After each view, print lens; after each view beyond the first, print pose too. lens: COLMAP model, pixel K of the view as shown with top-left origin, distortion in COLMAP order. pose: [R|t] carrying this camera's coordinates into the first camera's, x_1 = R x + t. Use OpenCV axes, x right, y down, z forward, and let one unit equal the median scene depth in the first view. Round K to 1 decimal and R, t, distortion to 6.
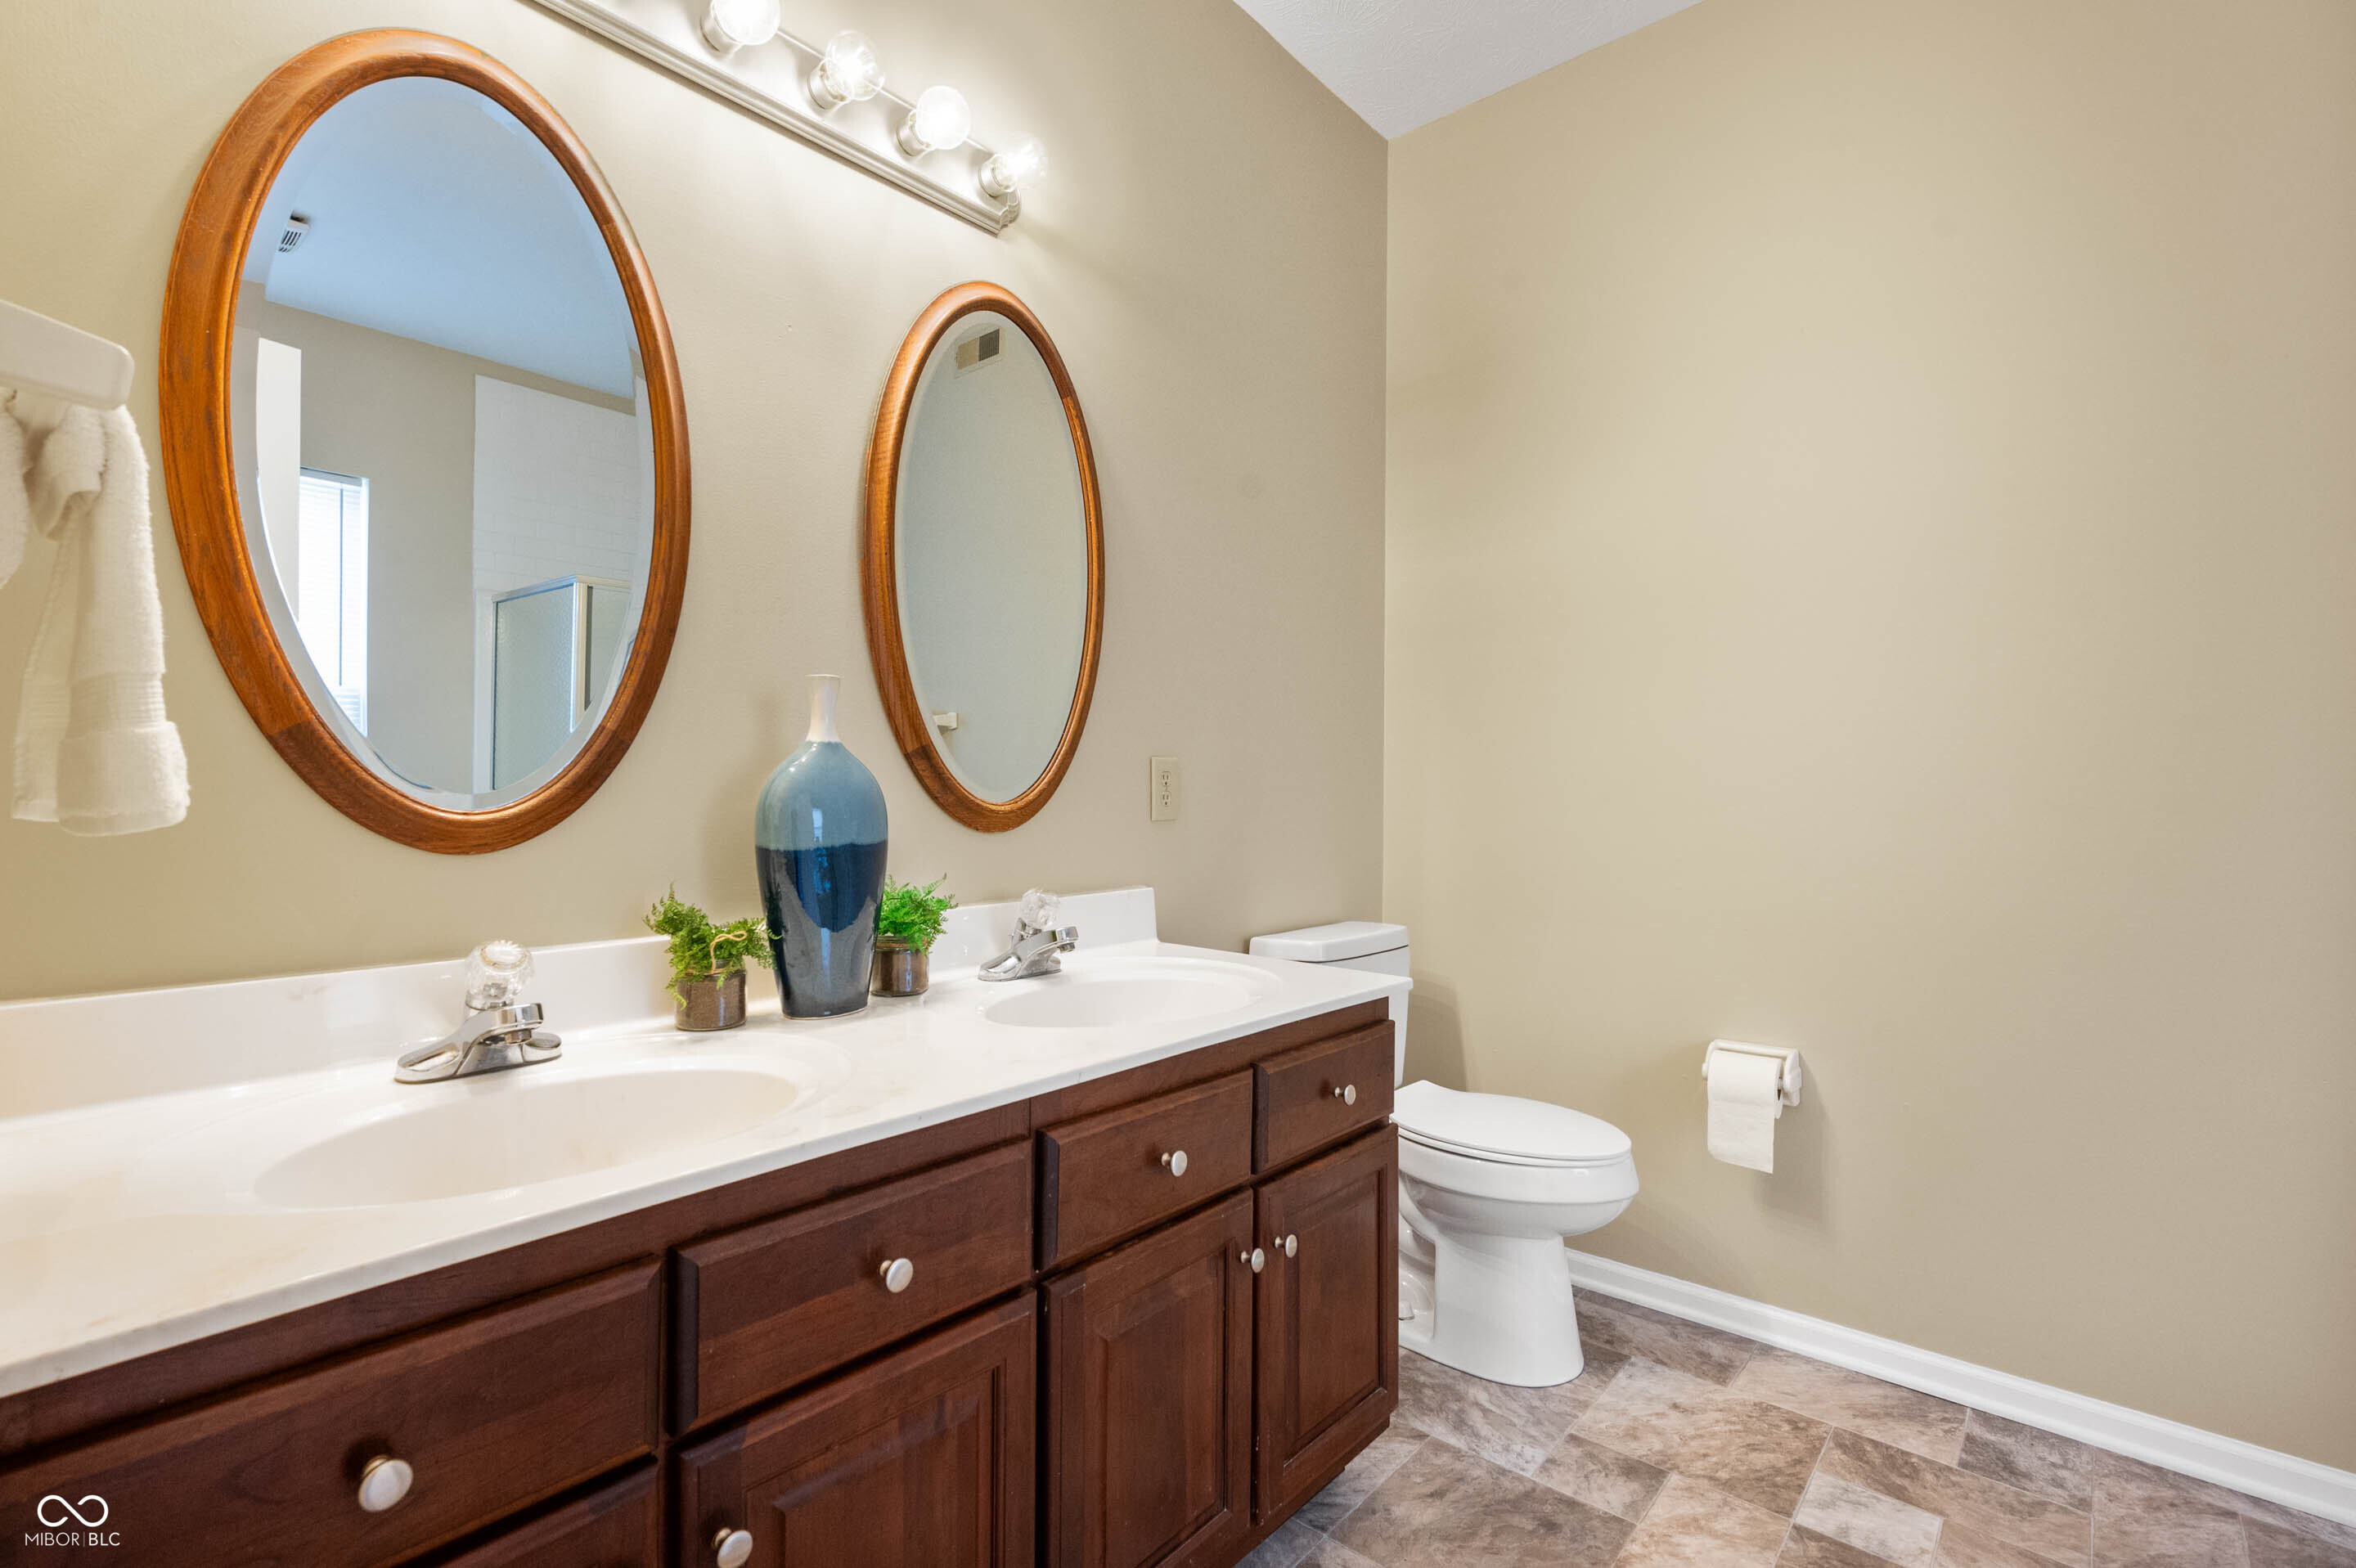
lens RADIAL K [[1044.7, 0, 1180.8], [0, 1044.7, 792.2], [0, 0, 1]] dist [0.000537, 0.000618]
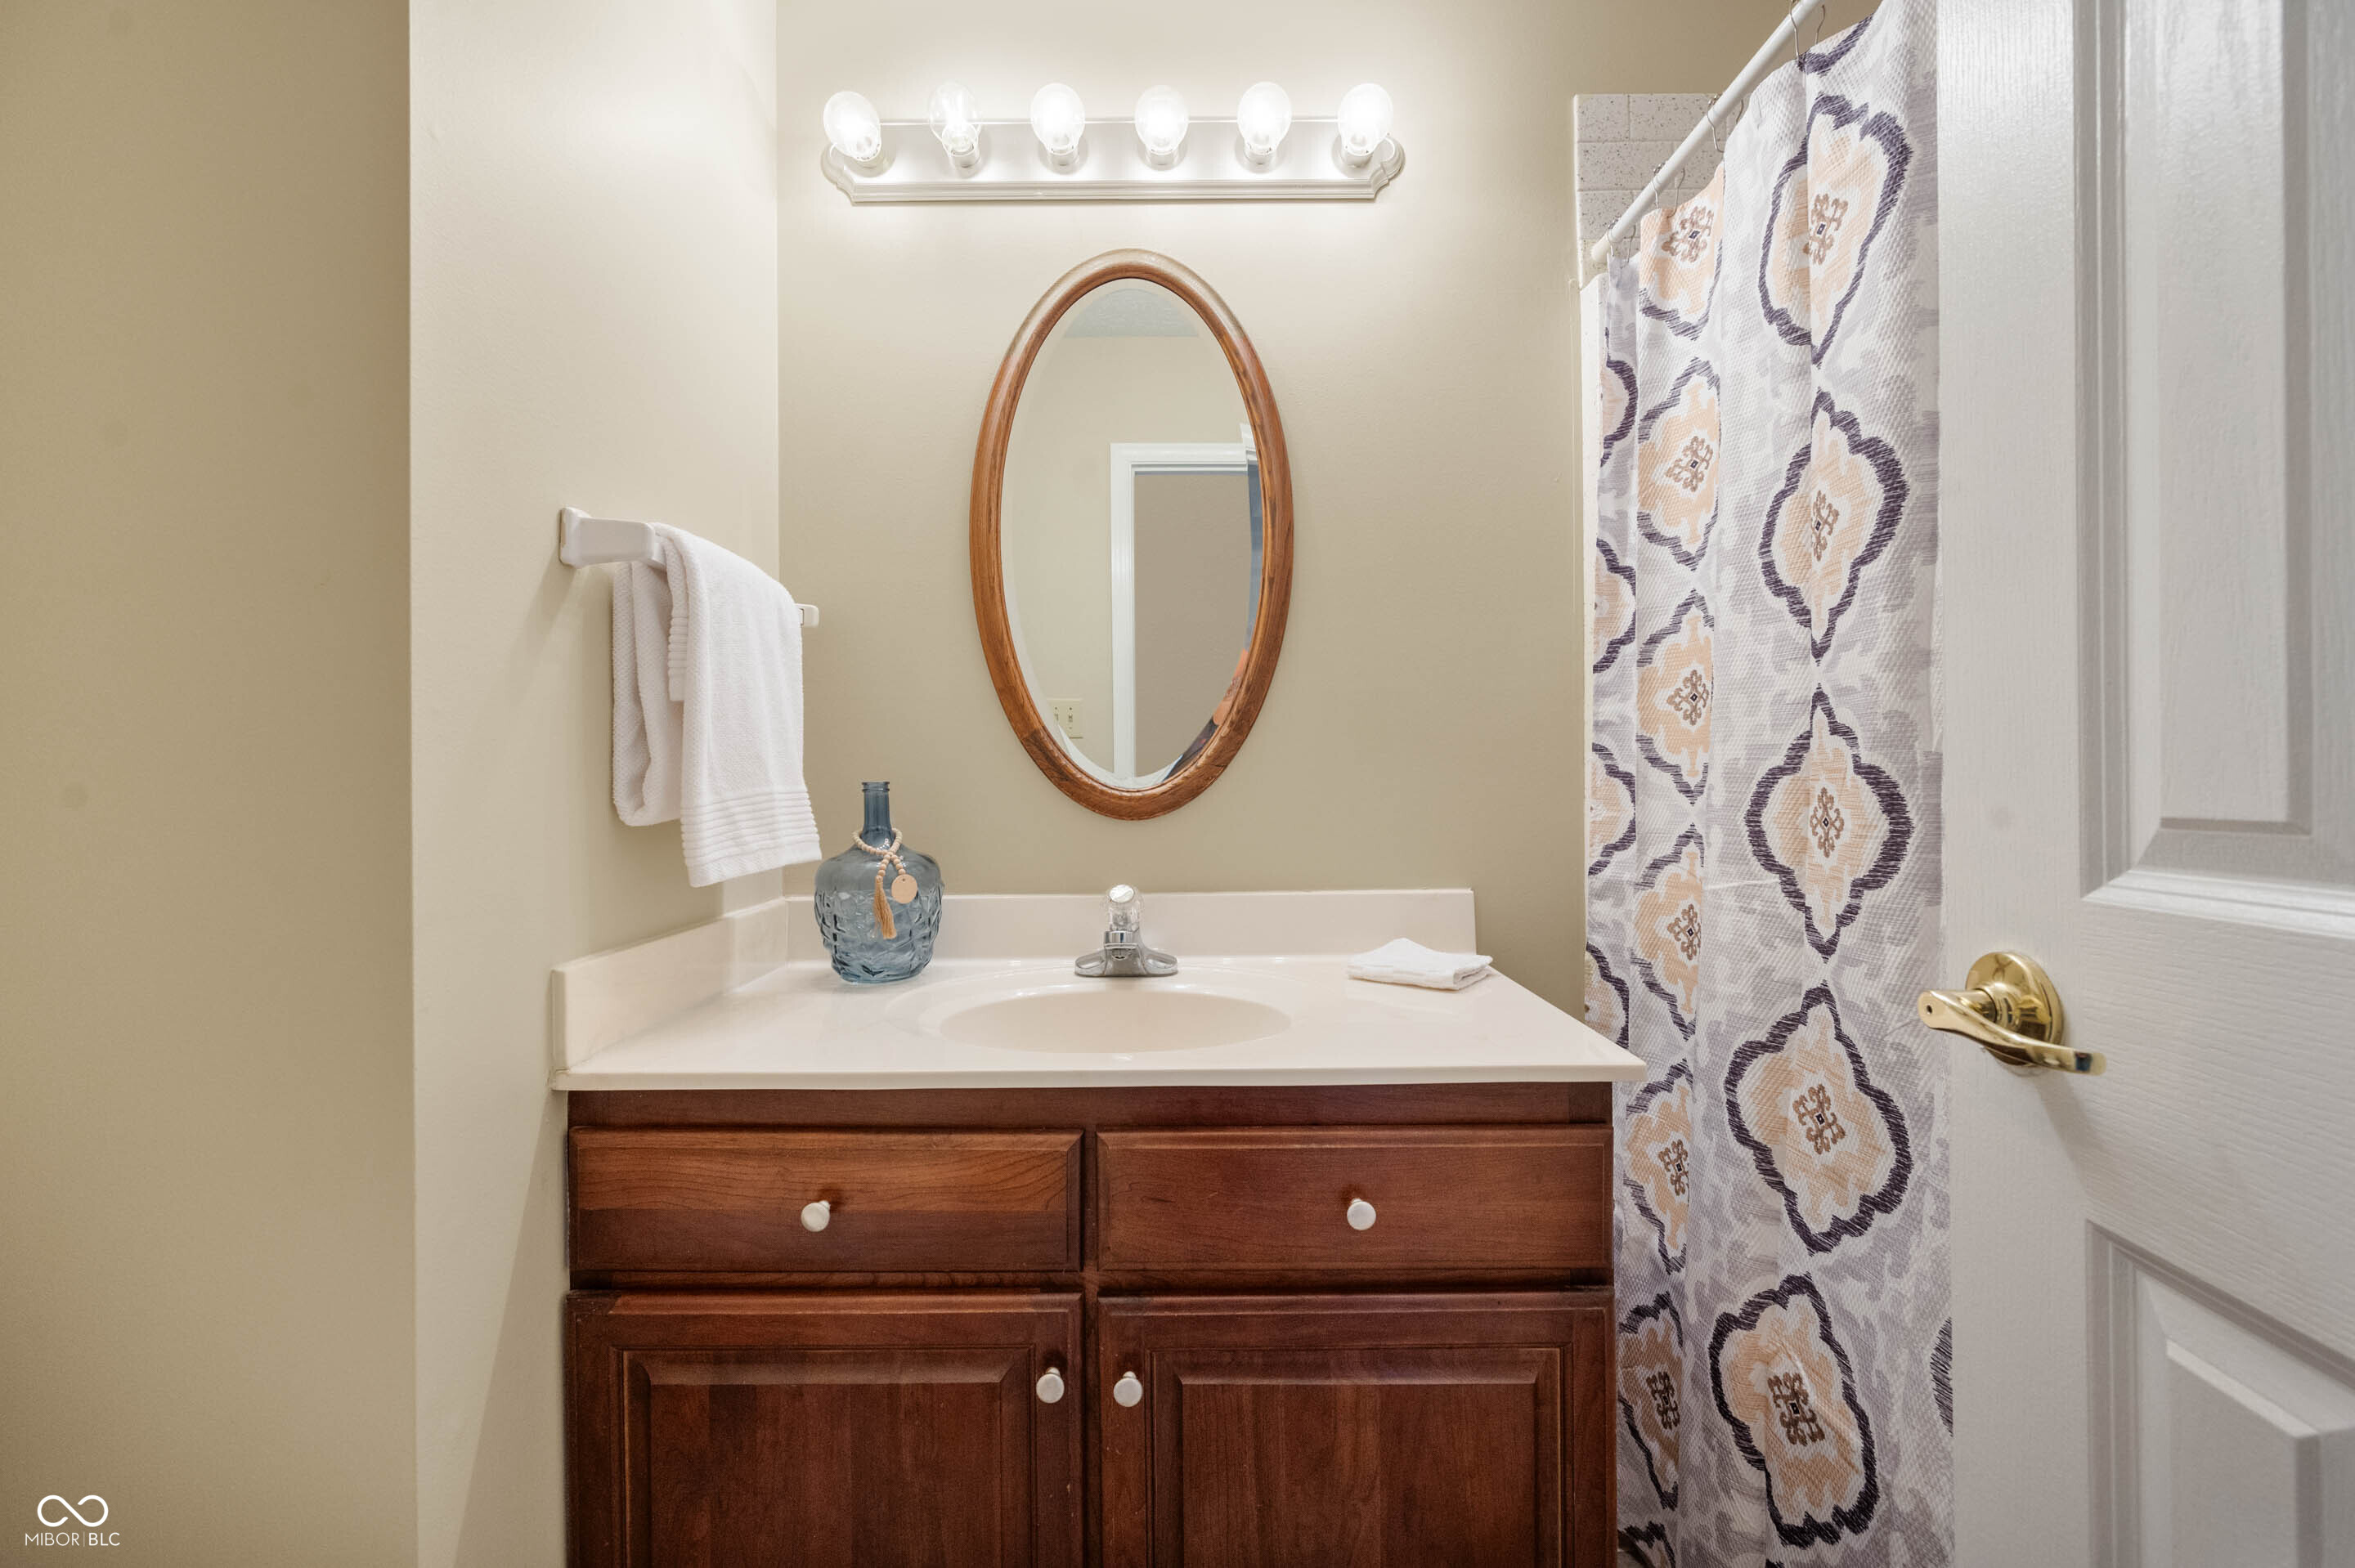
lens RADIAL K [[827.1, 0, 1269.9], [0, 827.1, 813.1], [0, 0, 1]] dist [-0.003032, -0.000073]
pose [[0.687635, 0.014709, -0.725908, 0.342450], [0.014164, 0.999333, 0.033667, 0.006874], [0.725919, -0.033432, 0.686968, 0.404810]]
